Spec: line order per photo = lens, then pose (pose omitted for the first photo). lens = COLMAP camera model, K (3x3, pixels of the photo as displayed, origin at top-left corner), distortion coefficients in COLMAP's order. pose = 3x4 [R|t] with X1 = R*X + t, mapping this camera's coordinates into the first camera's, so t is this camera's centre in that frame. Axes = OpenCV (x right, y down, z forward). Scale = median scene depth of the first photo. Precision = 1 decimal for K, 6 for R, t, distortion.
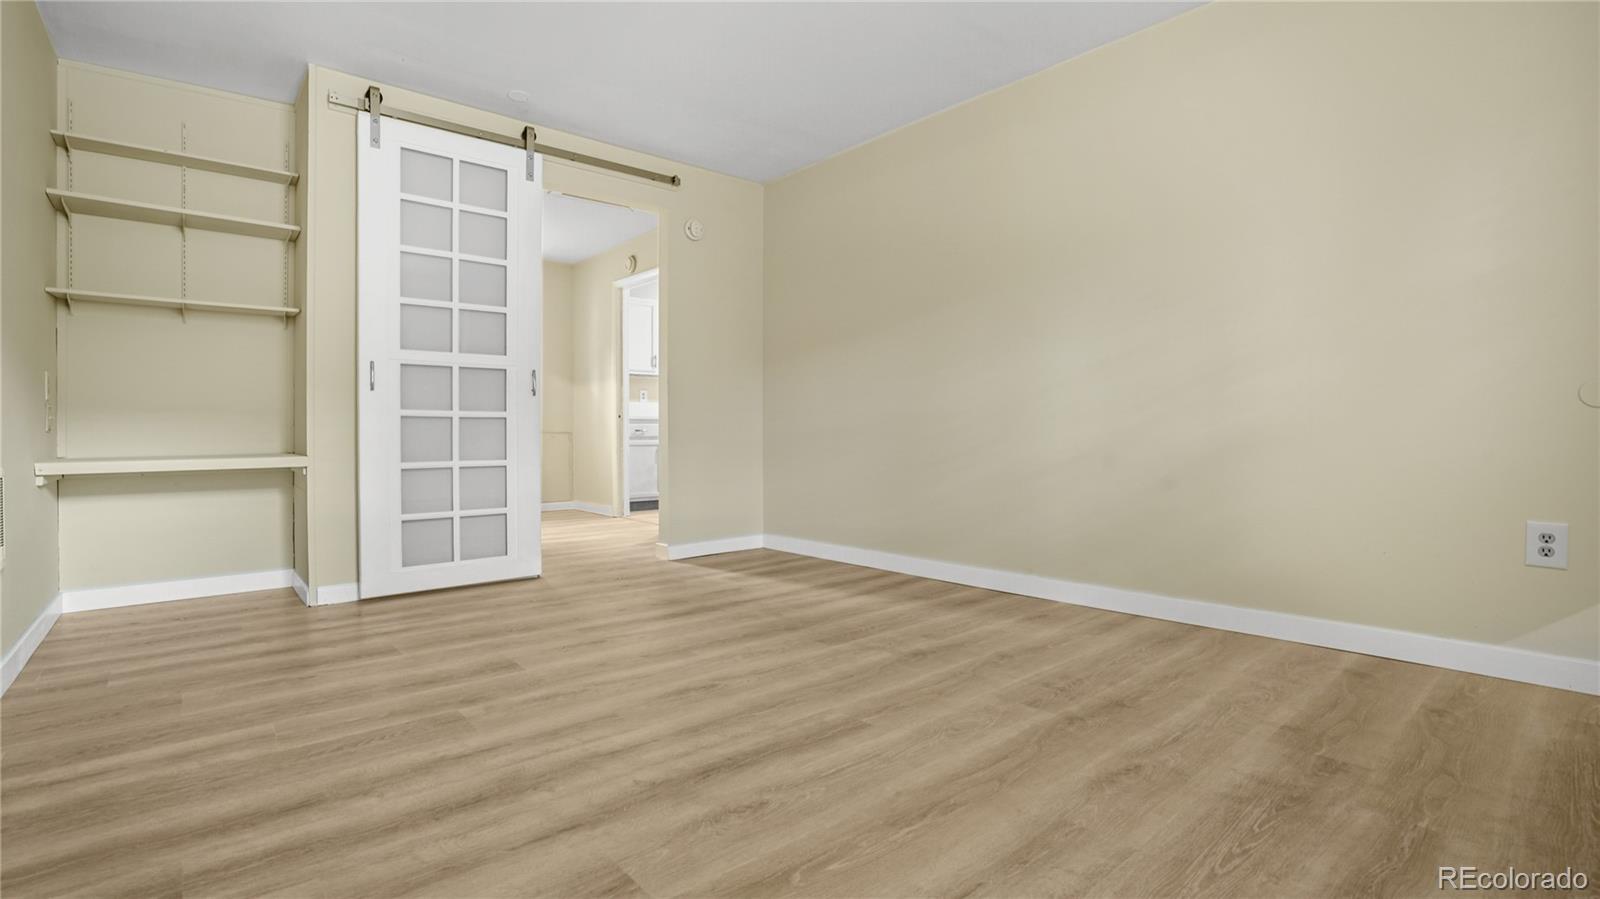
lens RADIAL K [[734.6, 0, 801.7], [0, 734.6, 444.6], [0, 0, 1]] dist [-0.039795, 0.002004]
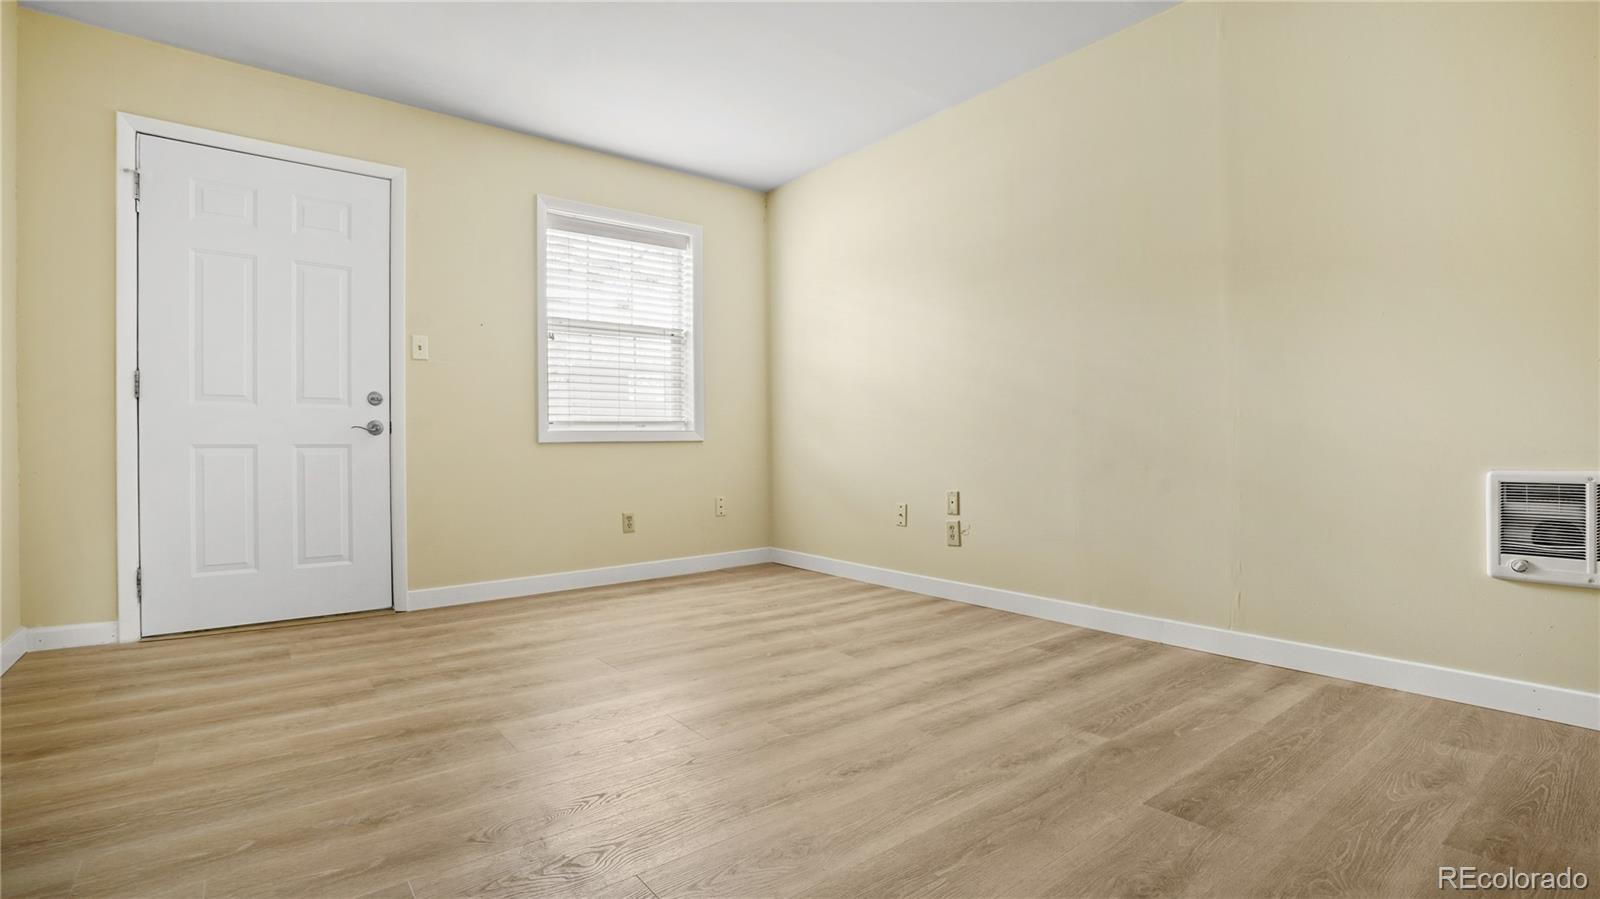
lens RADIAL K [[734.6, 0, 801.2], [0, 734.6, 438.8], [0, 0, 1]] dist [-0.039795, 0.002004]
pose [[-0.999148, 0.012327, 0.039398, -0.134839], [0.012536, 0.999909, 0.005063, -0.030752], [-0.039332, 0.005553, -0.999211, 2.164555]]
